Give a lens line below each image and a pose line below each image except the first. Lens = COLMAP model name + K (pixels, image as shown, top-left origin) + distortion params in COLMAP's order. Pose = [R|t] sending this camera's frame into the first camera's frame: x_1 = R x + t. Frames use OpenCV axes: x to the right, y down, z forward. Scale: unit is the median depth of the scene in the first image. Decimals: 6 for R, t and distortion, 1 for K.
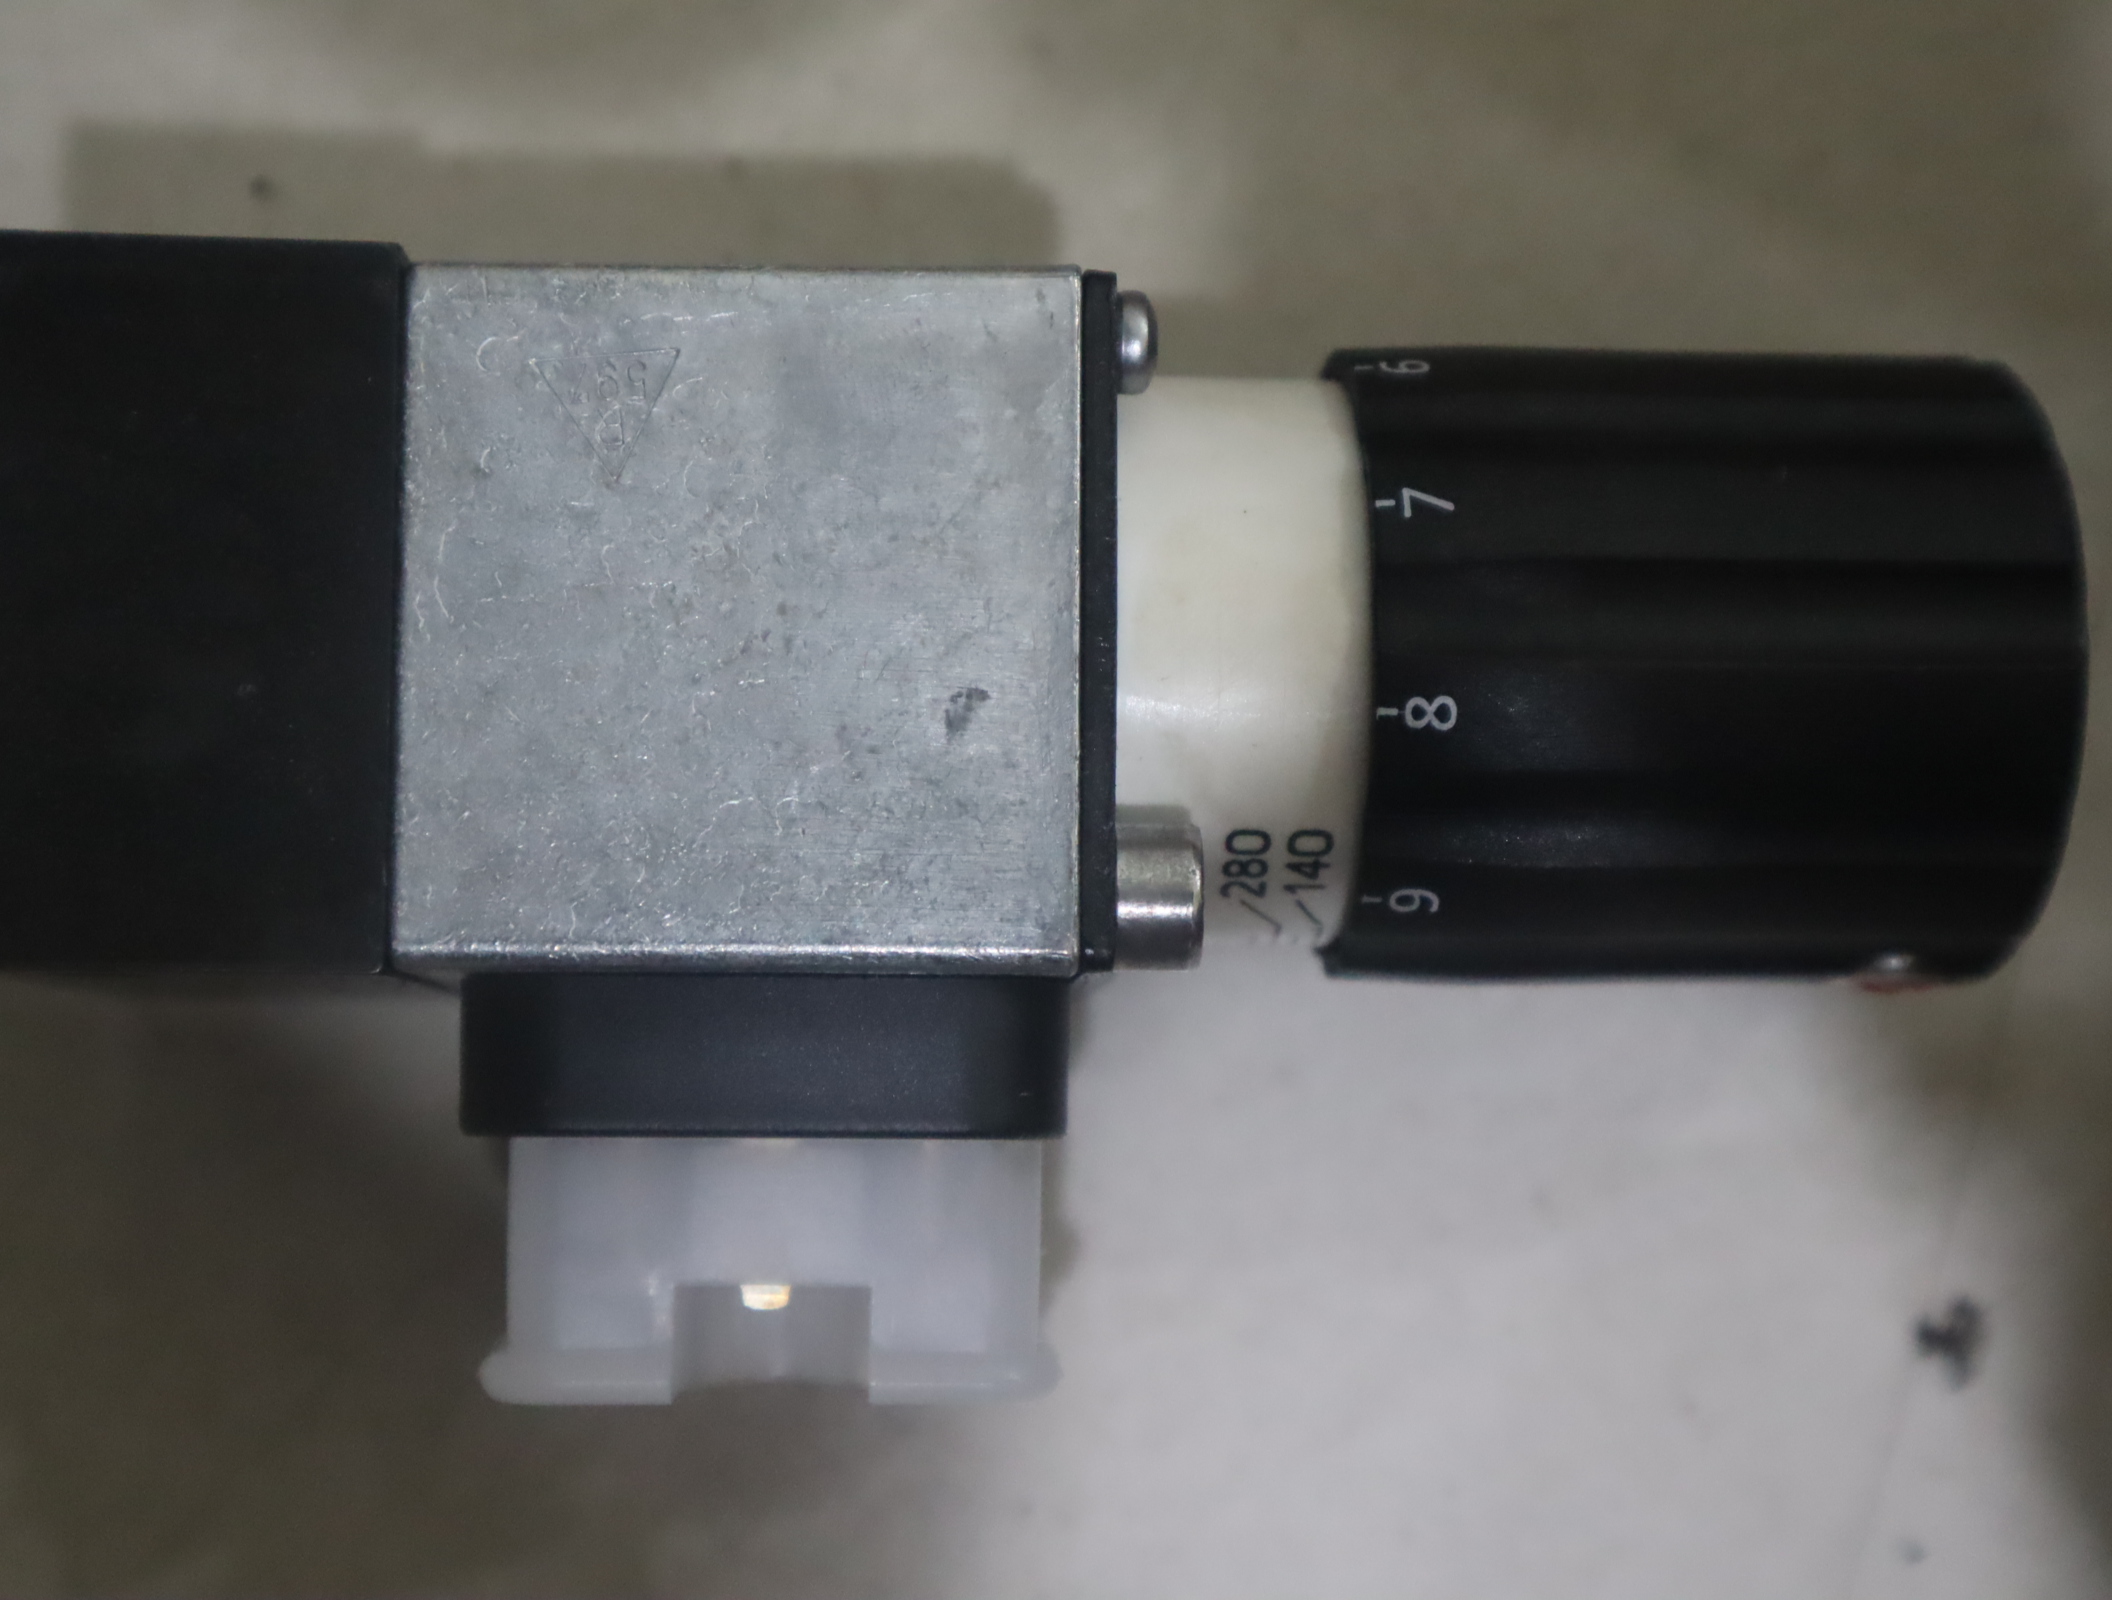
lens RADIAL K [[3304.1, 0, 1056.0], [0, 3304.1, 800.0], [0, 0, 1]] dist [0.081457, -0.002644]
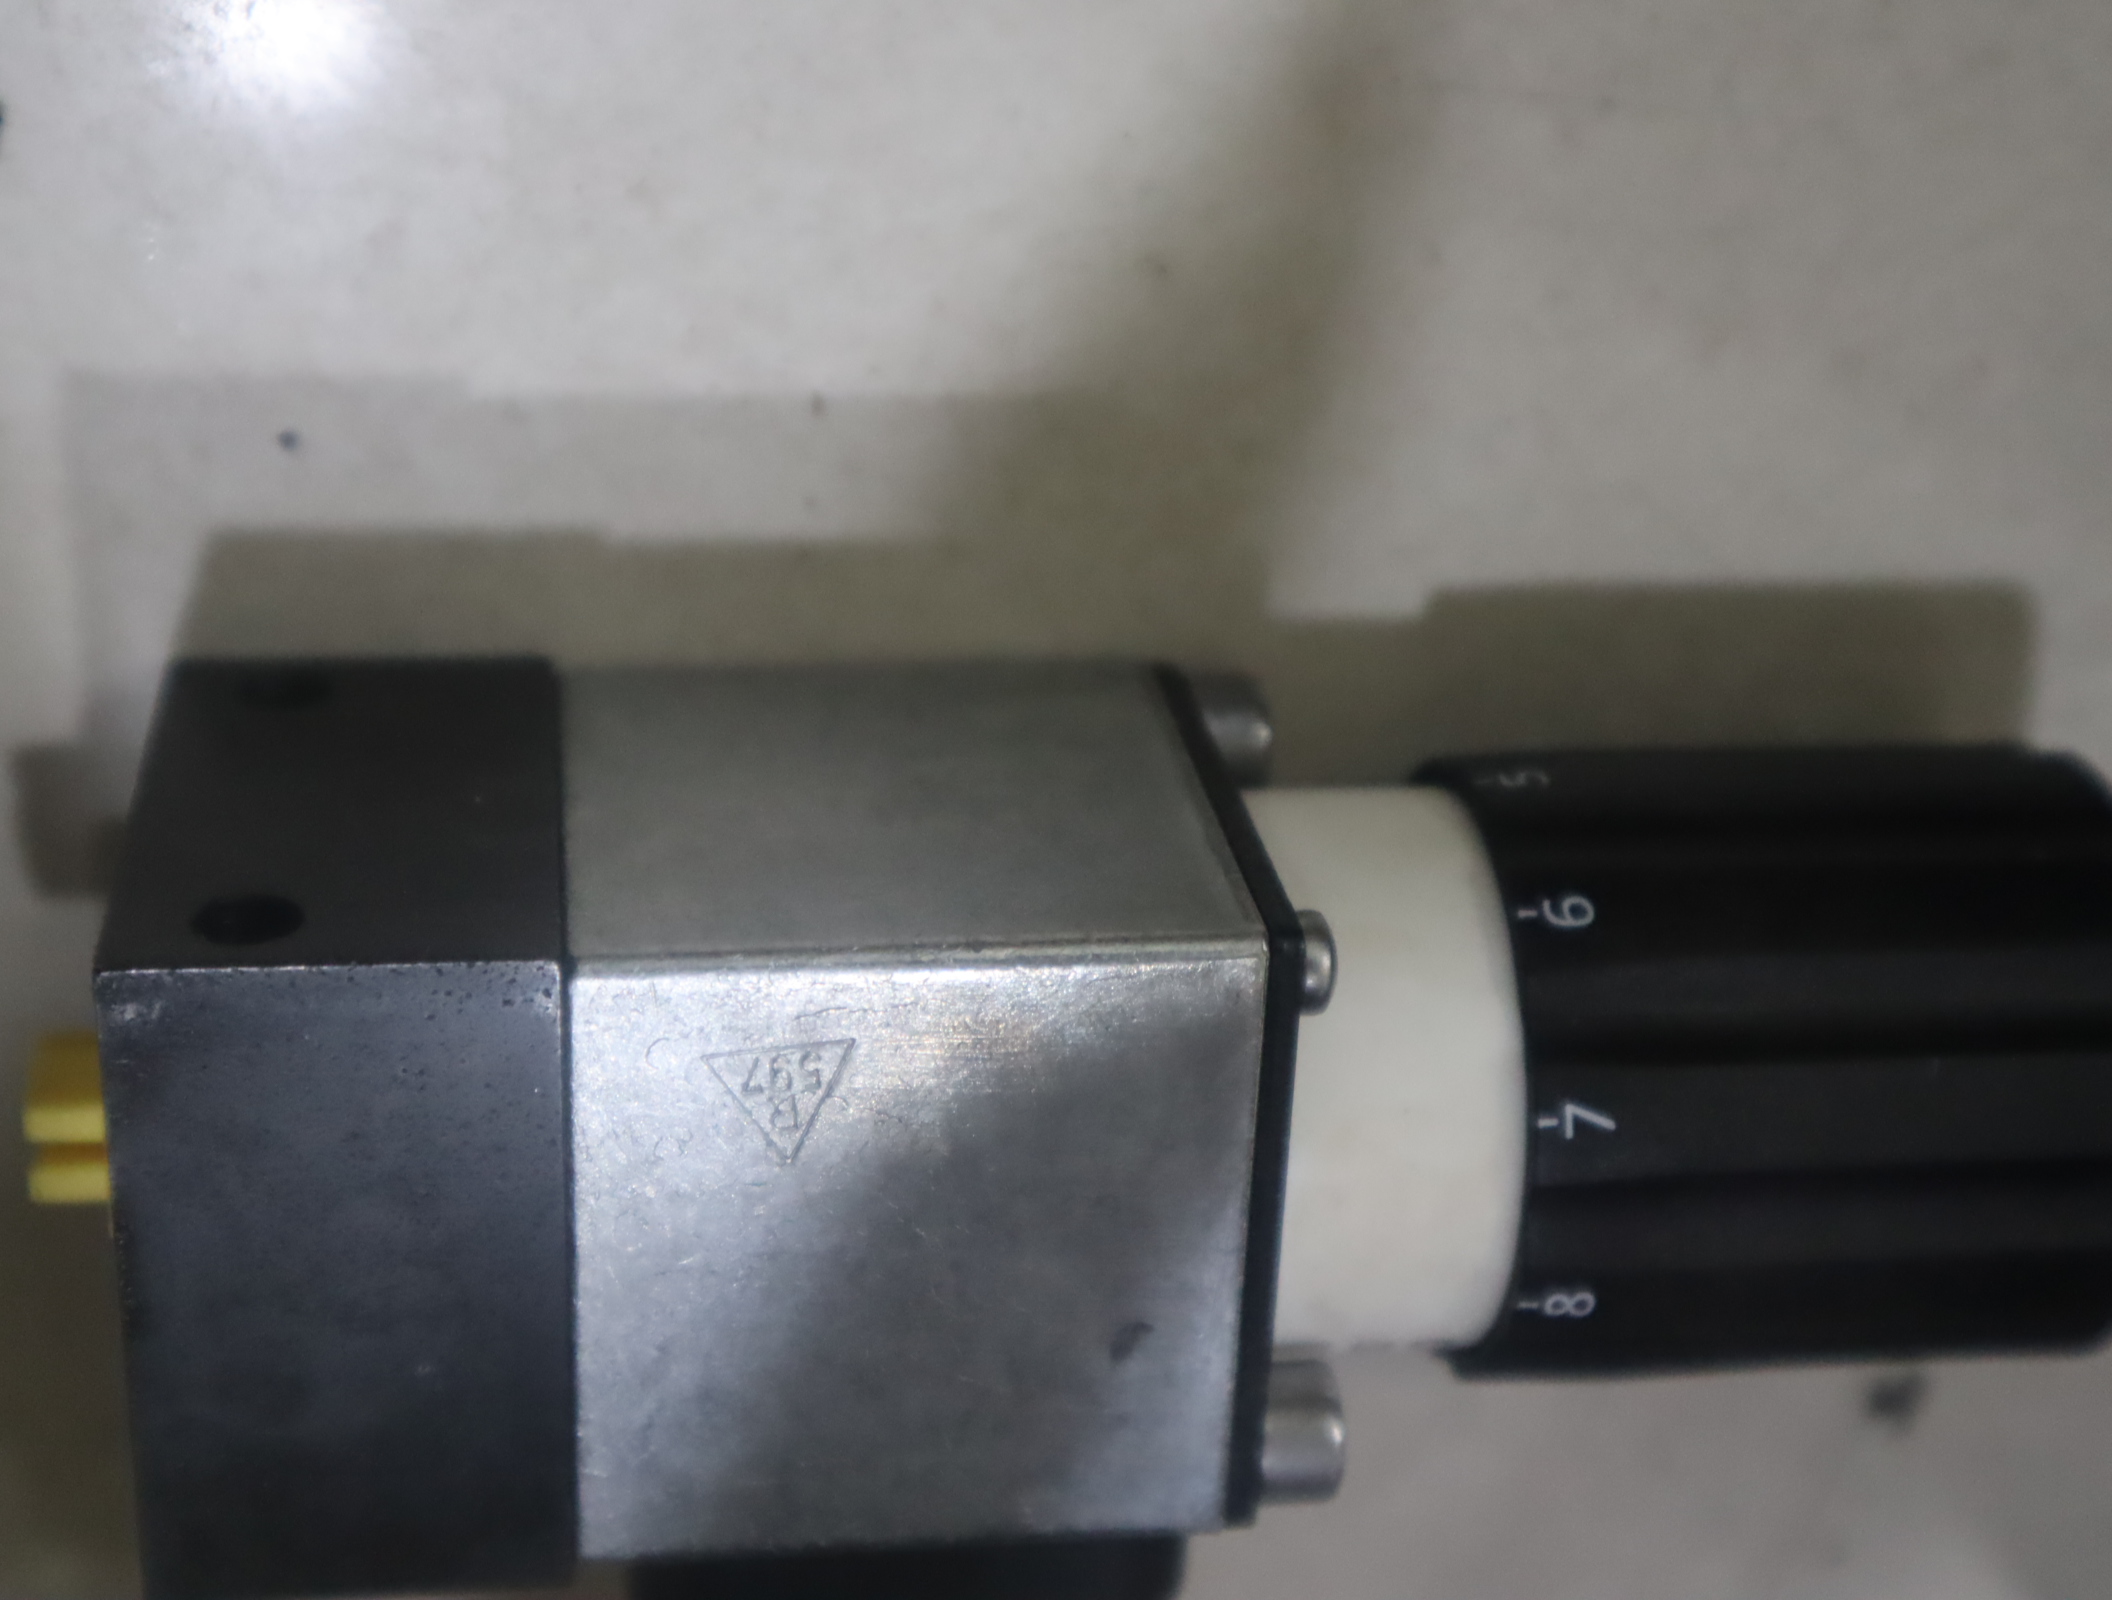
lens RADIAL K [[3304.1, 0, 1056.0], [0, 3304.1, 800.0], [0, 0, 1]] dist [0.081457, -0.002644]
pose [[0.994242, -0.007017, 0.106927, -0.157101], [-0.048902, 0.858174, 0.511024, -0.685918], [-0.095348, -0.513311, 0.852890, 0.209322]]
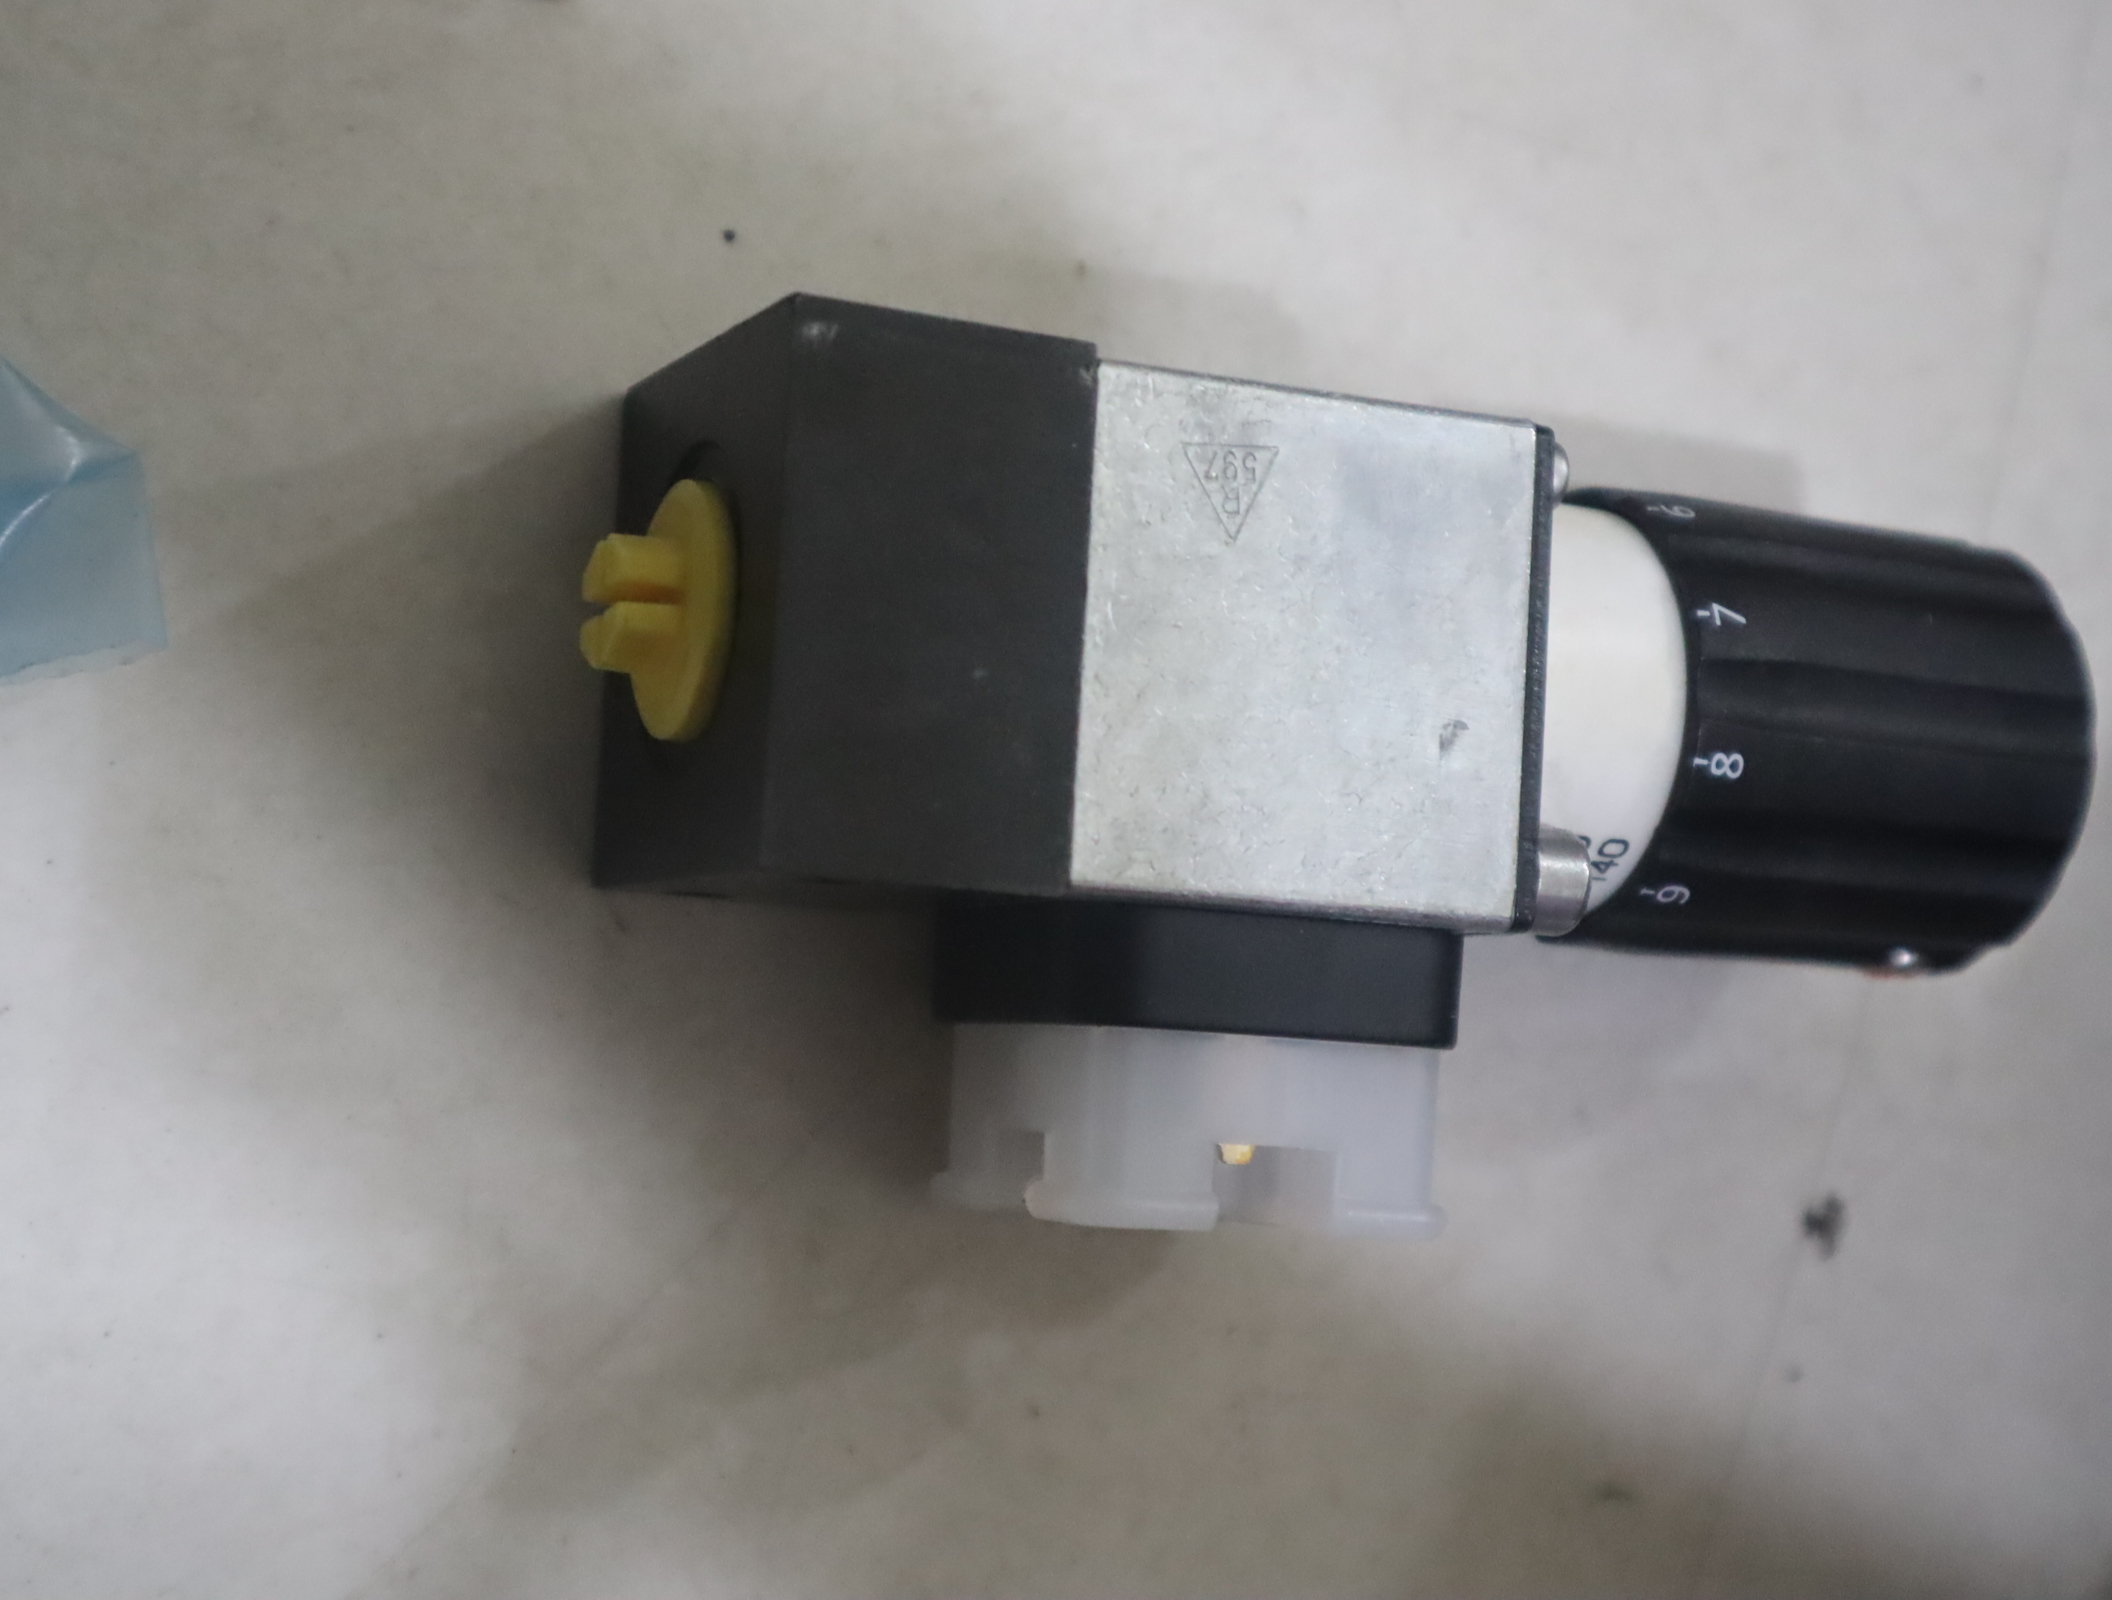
lens RADIAL K [[3304.1, 0, 1056.0], [0, 3304.1, 800.0], [0, 0, 1]] dist [0.081457, -0.002644]
pose [[0.927421, 0.081099, 0.365121, -0.671301], [-0.088121, 0.996106, 0.002580, 0.010258], [-0.363490, -0.034568, 0.930957, -0.218637]]
